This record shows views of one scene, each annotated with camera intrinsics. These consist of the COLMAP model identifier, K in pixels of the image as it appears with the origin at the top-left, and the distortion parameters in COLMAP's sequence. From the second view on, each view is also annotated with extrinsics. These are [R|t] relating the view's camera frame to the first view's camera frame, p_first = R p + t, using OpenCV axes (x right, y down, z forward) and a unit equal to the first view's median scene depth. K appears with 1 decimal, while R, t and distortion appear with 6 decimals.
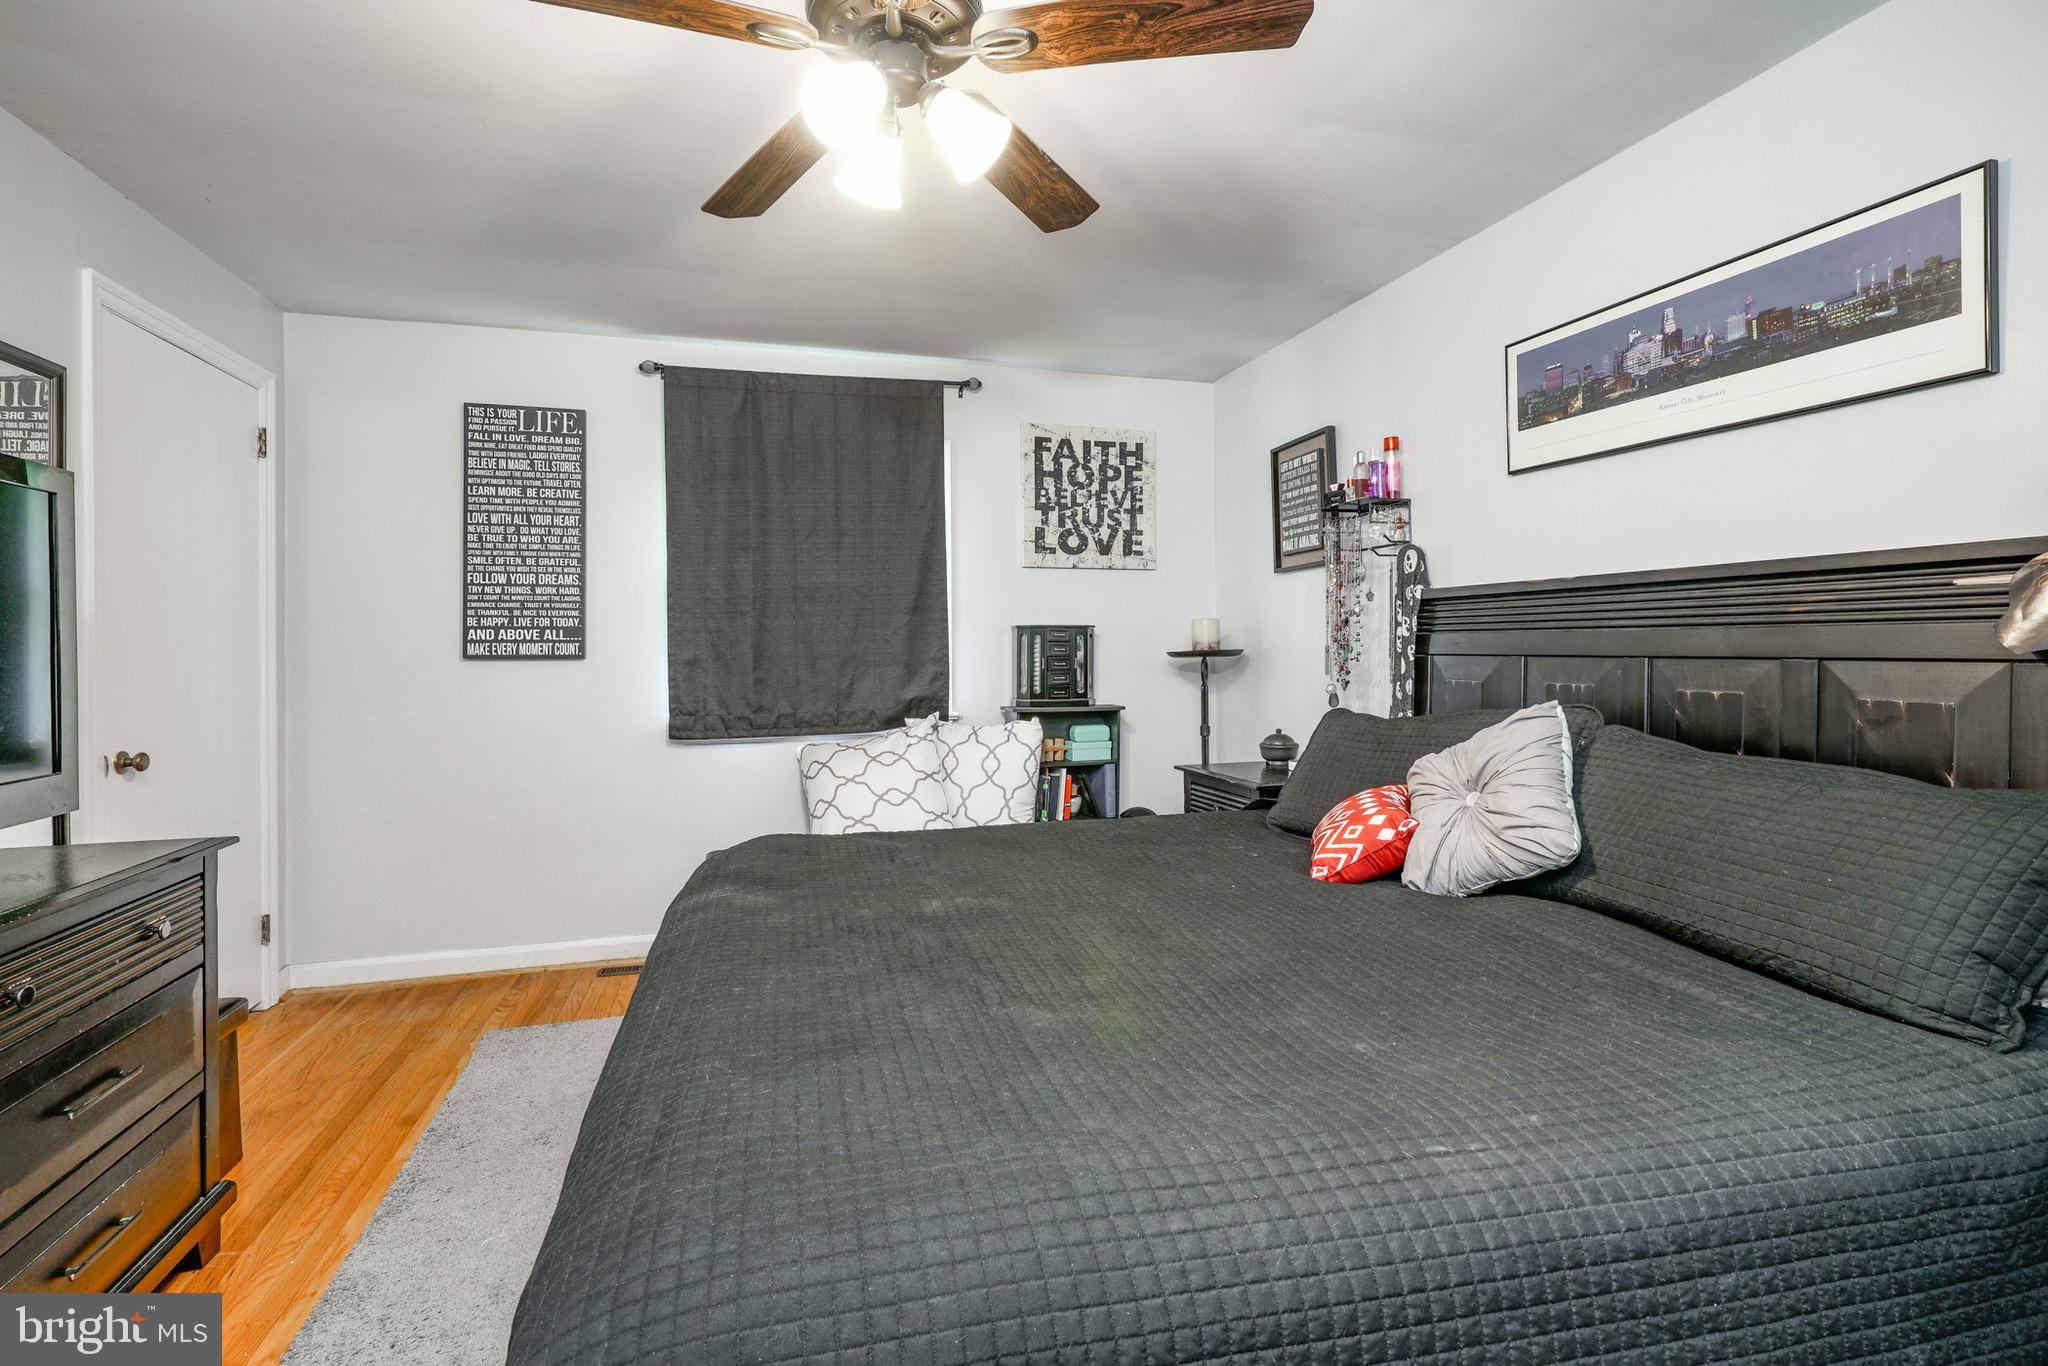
lens RADIAL K [[925.6, 0, 1022.7], [0, 925.6, 669.3], [0, 0, 1]] dist [-0.005674, 0.004121]
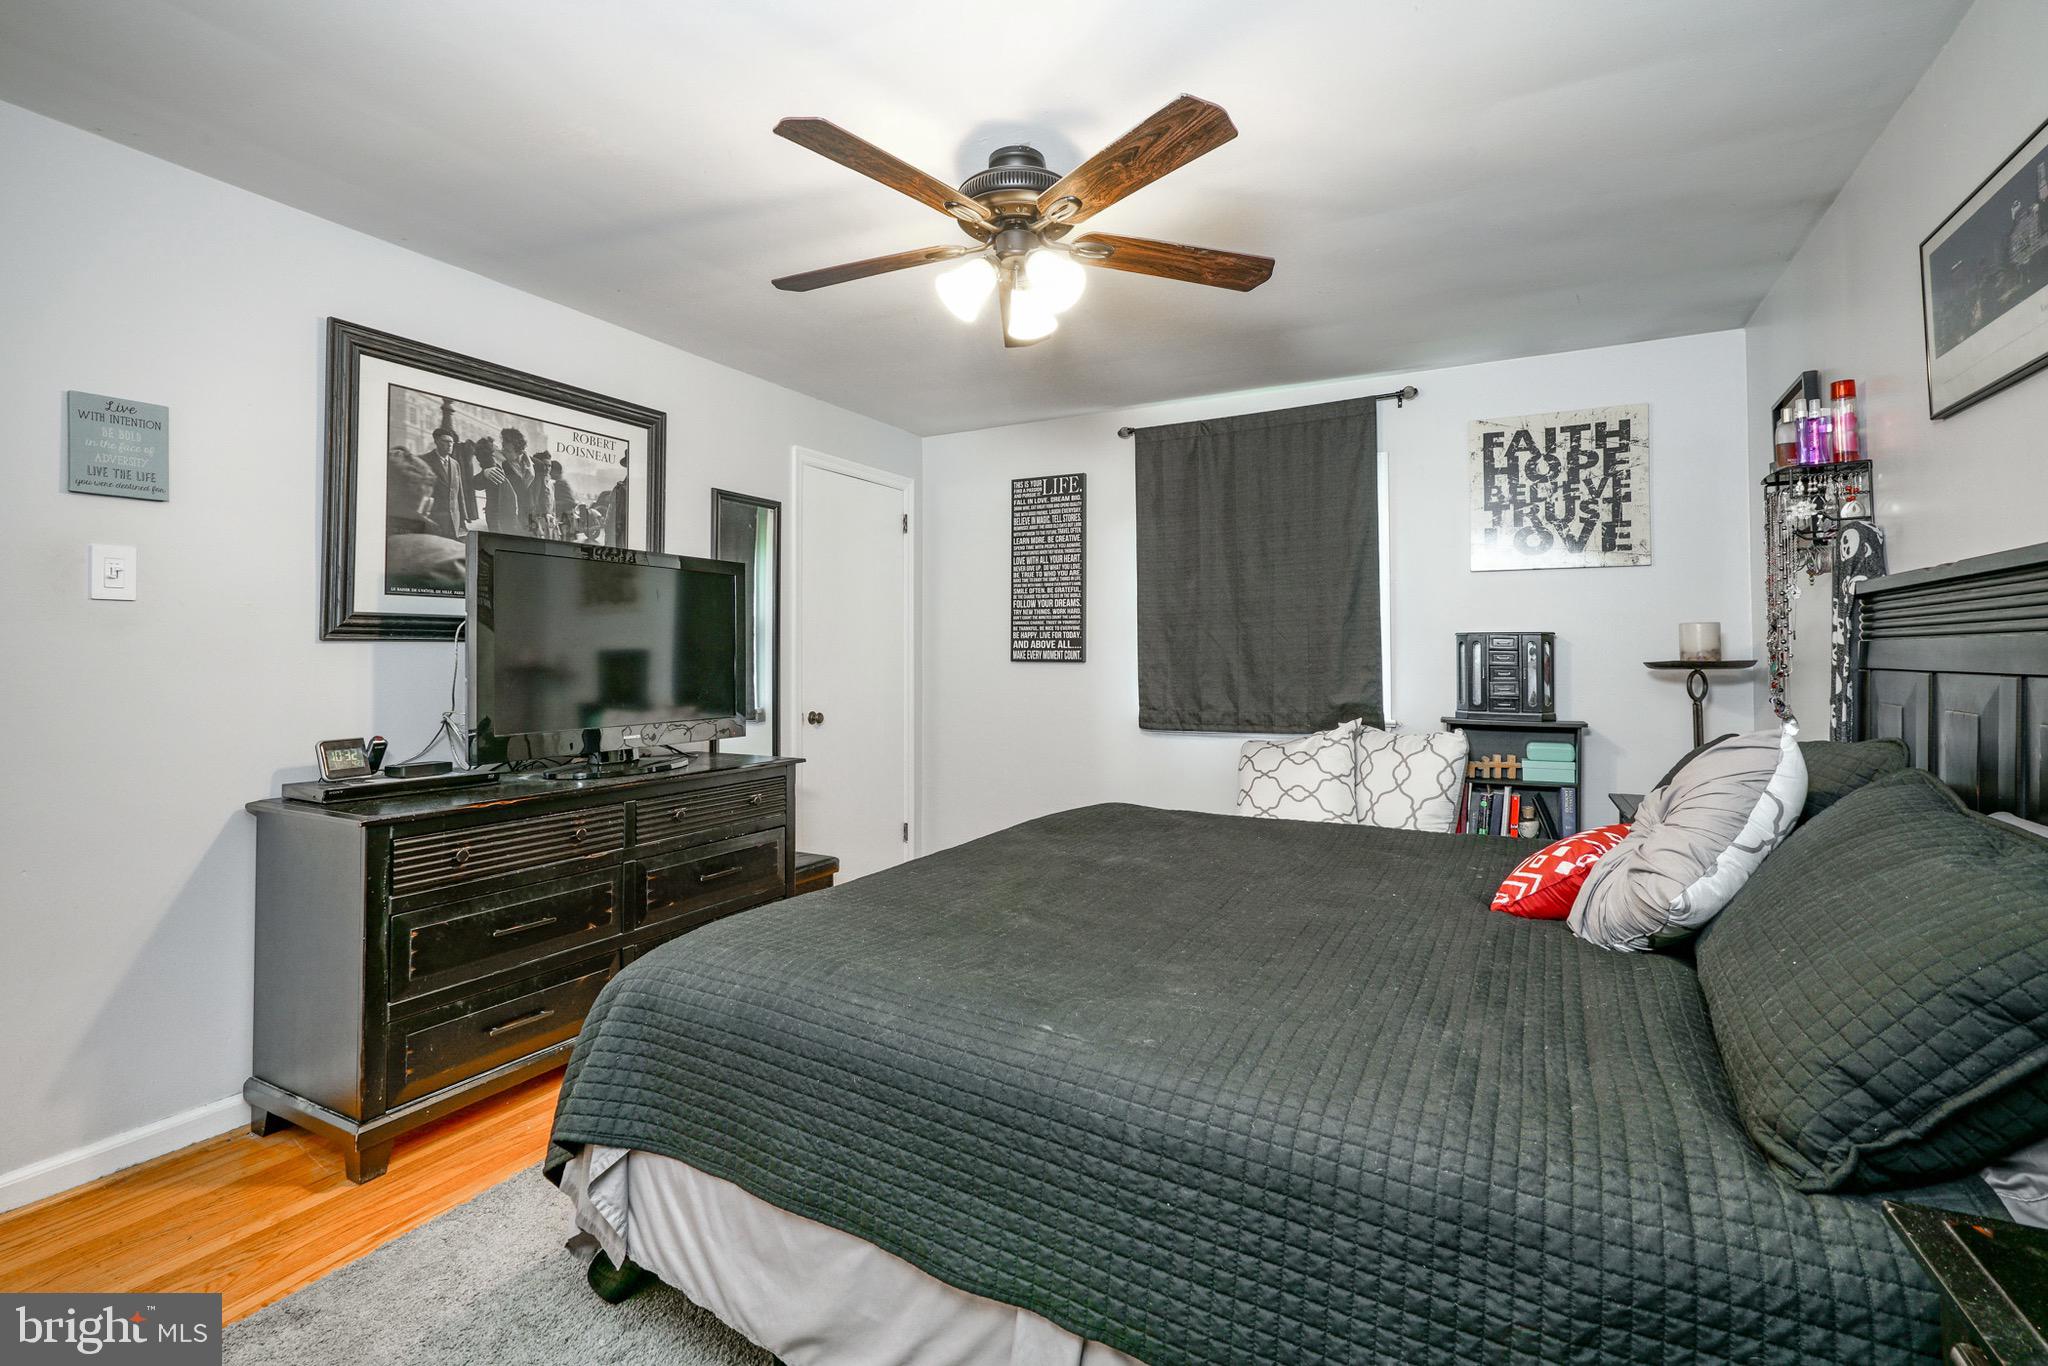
lens RADIAL K [[925.6, 0, 1038.9], [0, 925.6, 677.5], [0, 0, 1]] dist [-0.005674, 0.004121]
pose [[0.729628, 0.022153, -0.683485, 0.359733], [-0.020565, 0.999734, 0.010449, -0.002473], [0.683535, 0.006432, 0.729889, -0.000286]]
